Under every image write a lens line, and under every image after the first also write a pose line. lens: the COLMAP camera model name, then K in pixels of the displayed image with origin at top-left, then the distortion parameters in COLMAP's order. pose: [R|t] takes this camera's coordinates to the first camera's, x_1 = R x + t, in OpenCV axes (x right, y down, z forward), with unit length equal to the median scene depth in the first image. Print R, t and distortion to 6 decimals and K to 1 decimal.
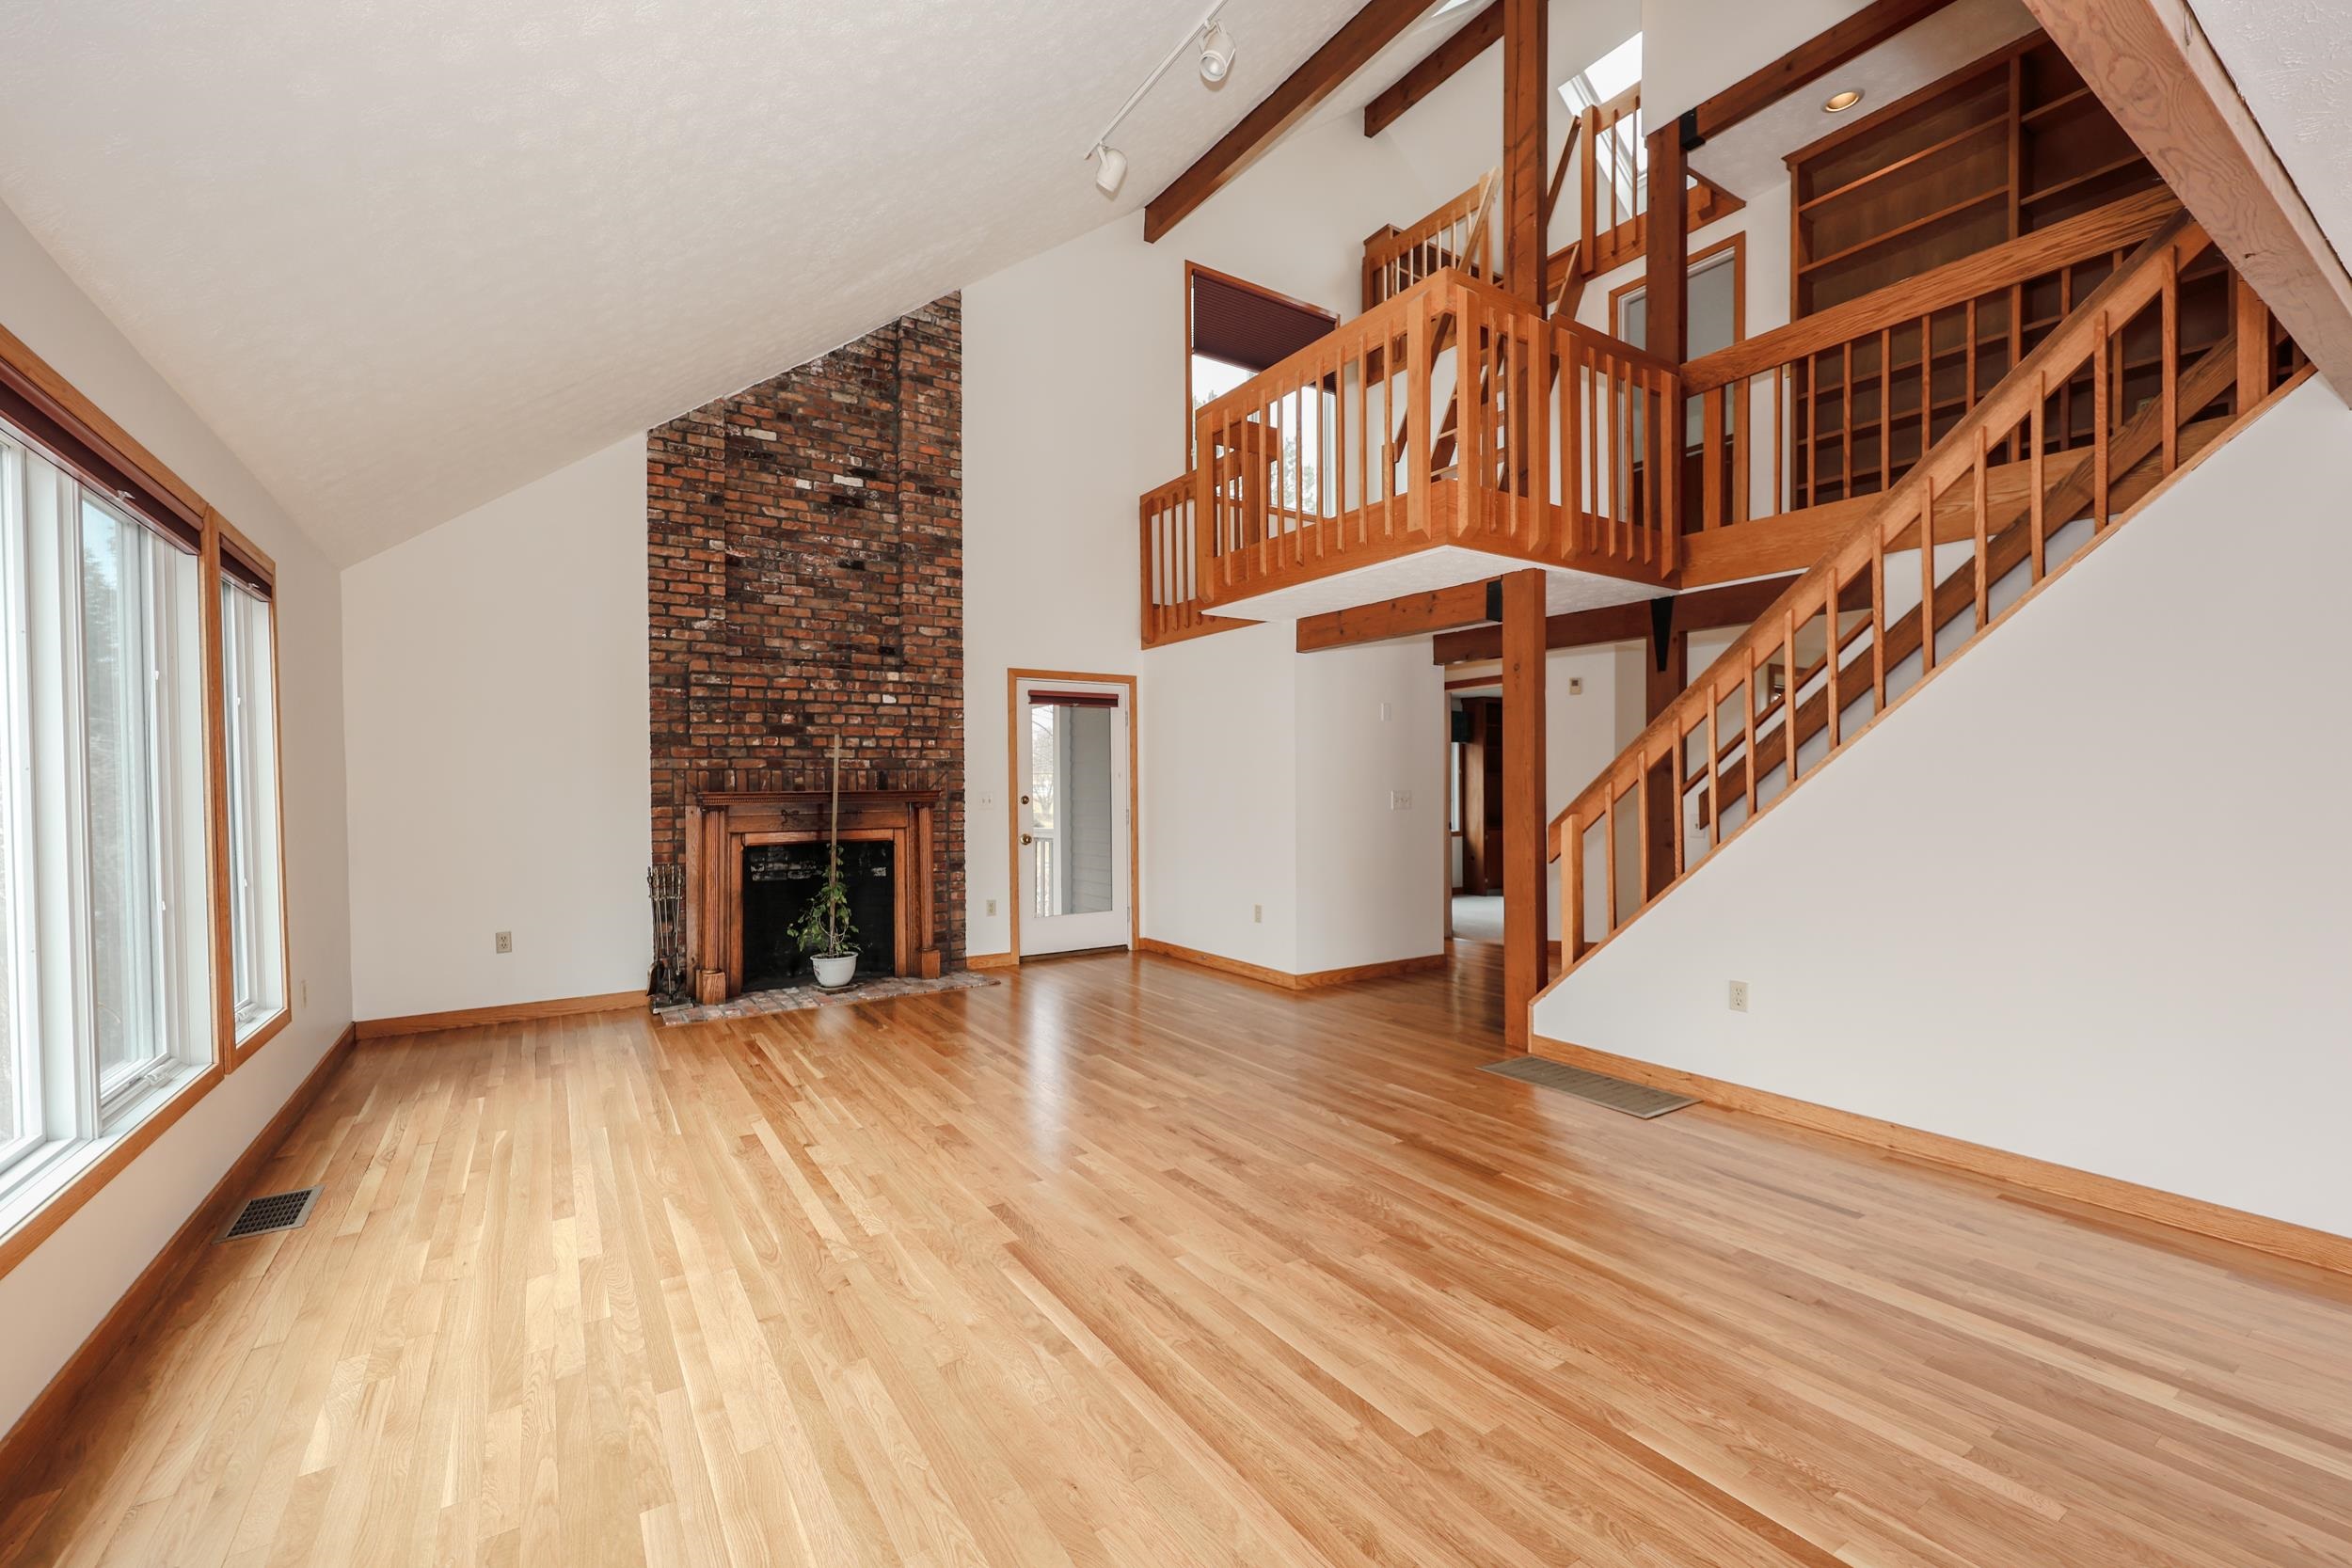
lens RADIAL K [[965.8, 0, 1164.4], [0, 965.8, 789.4], [0, 0, 1]] dist [-0.001502, -0.000215]
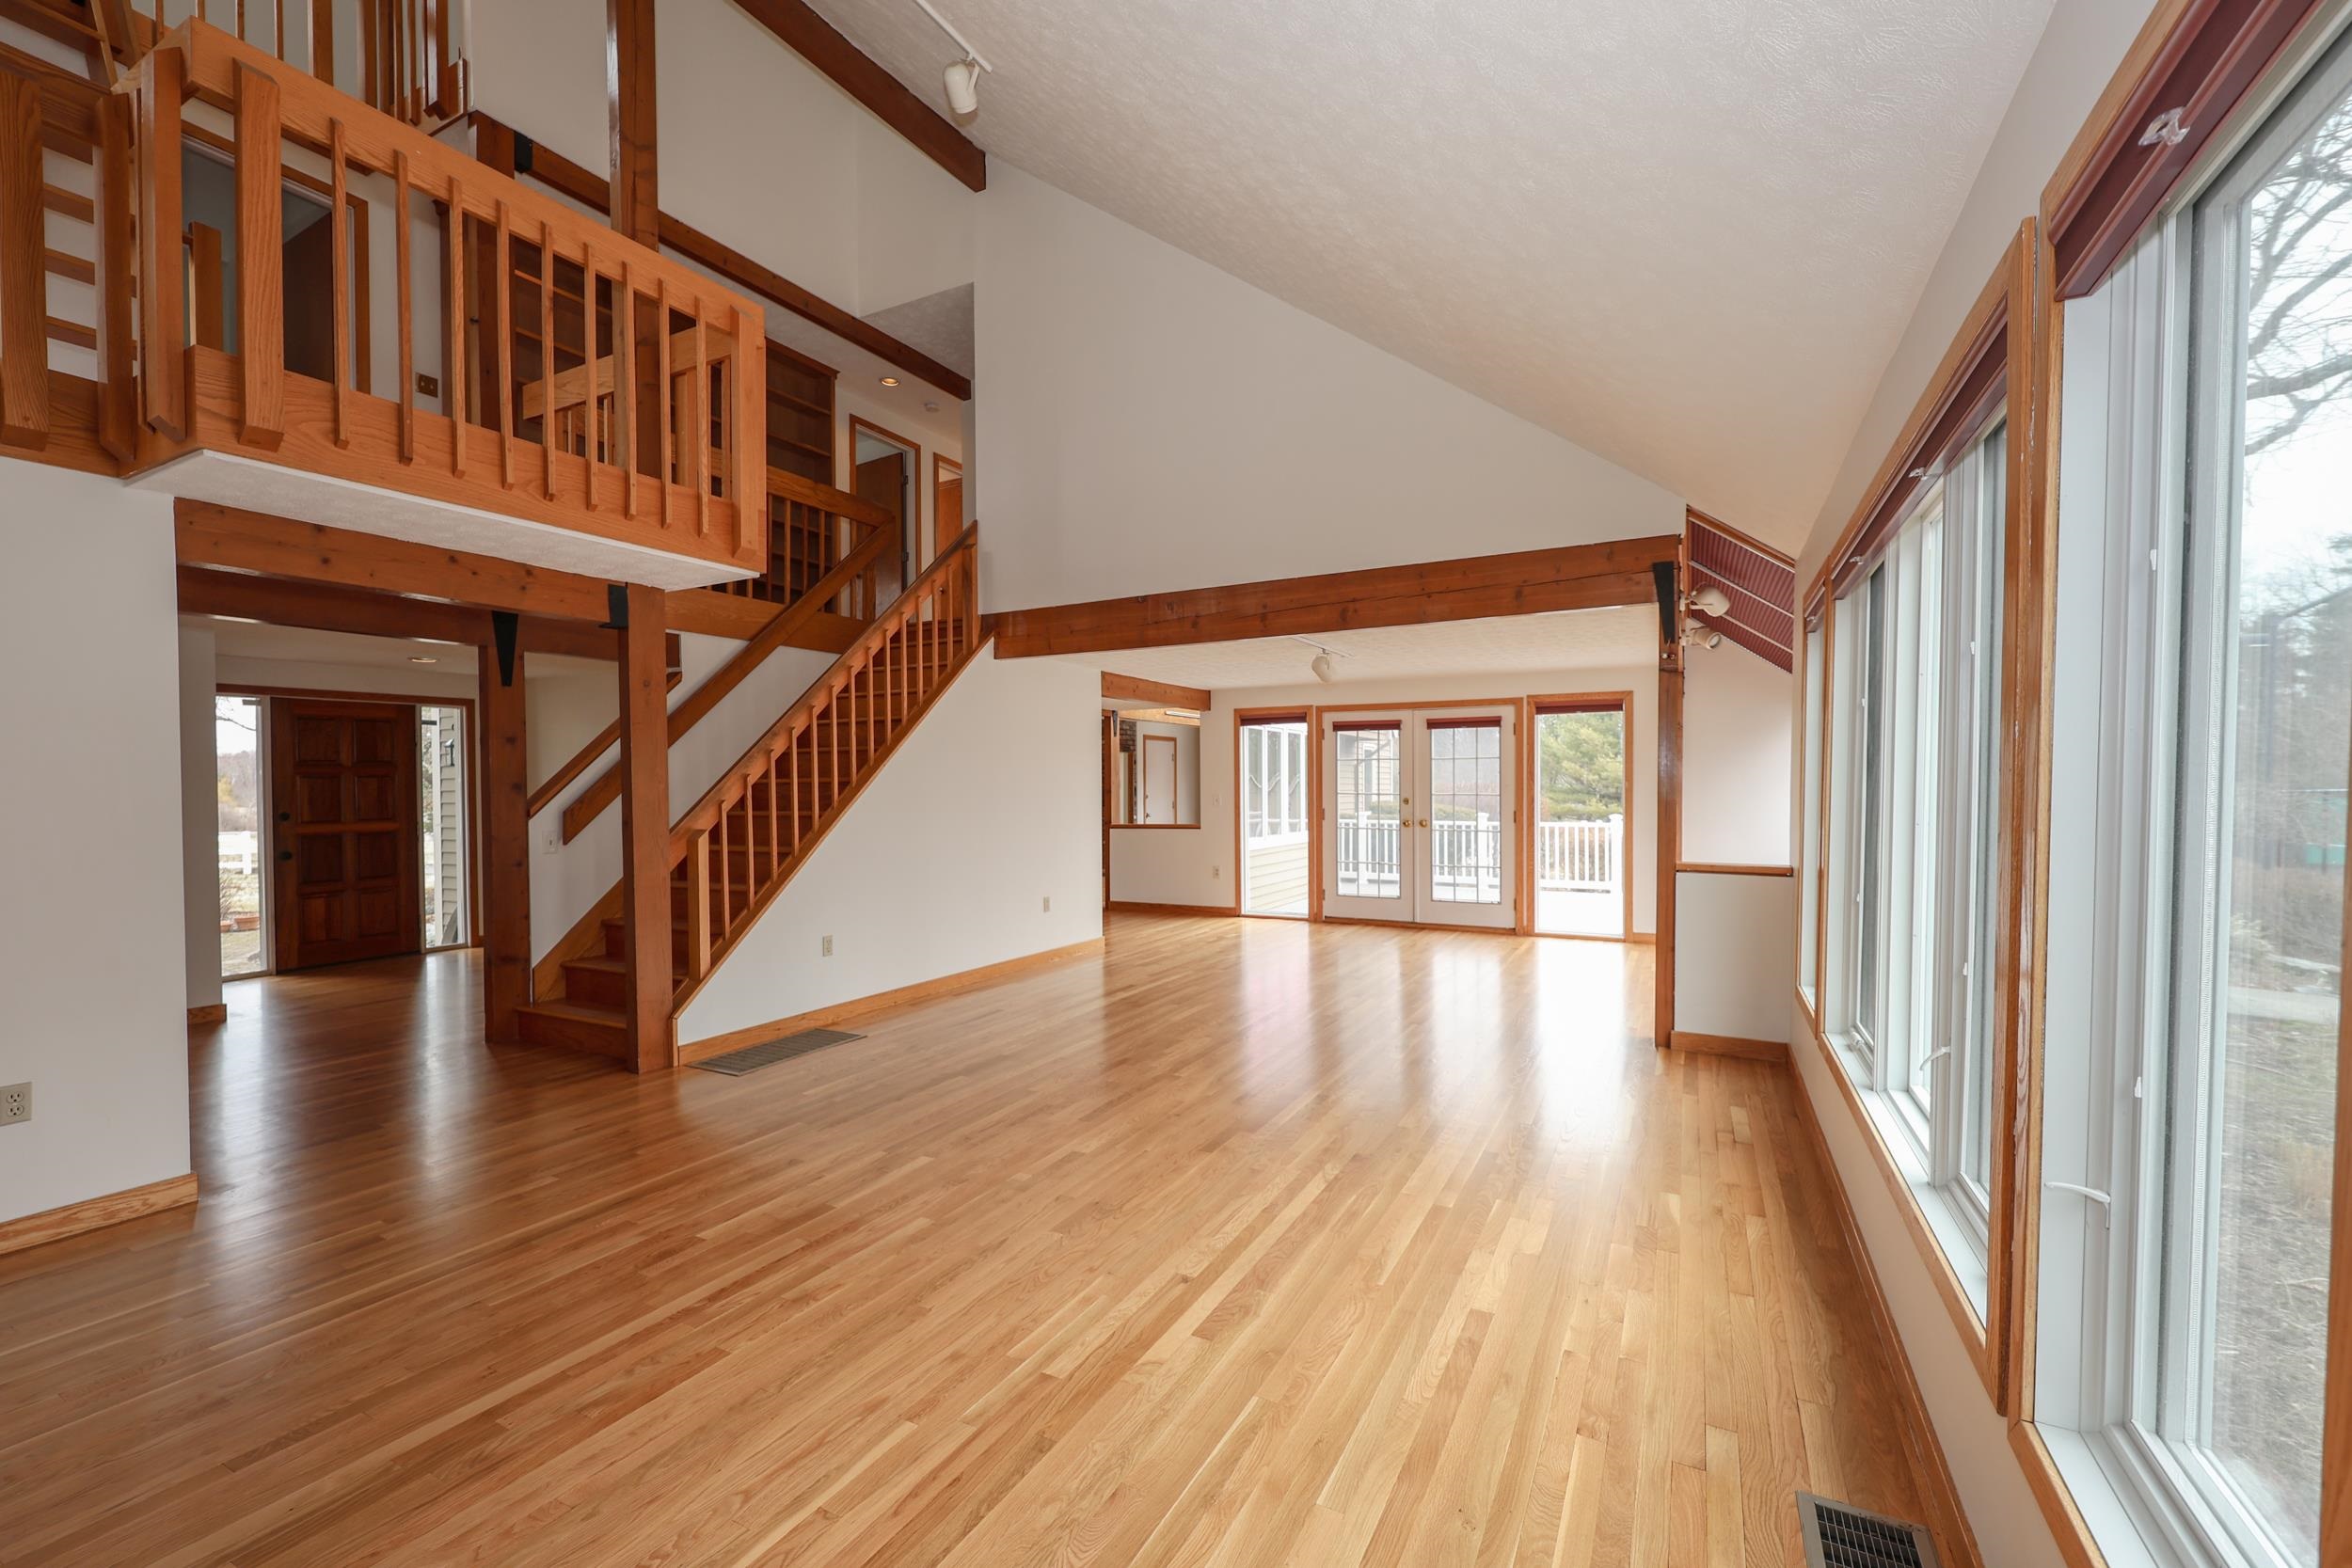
lens RADIAL K [[965.8, 0, 1166.0], [0, 965.8, 799.1], [0, 0, 1]] dist [-0.001502, -0.000215]
pose [[-0.476794, -0.002969, 0.879010, -1.105612], [0.011068, 0.999895, 0.009381, -0.020666], [-0.878945, 0.014201, -0.476711, 1.469928]]
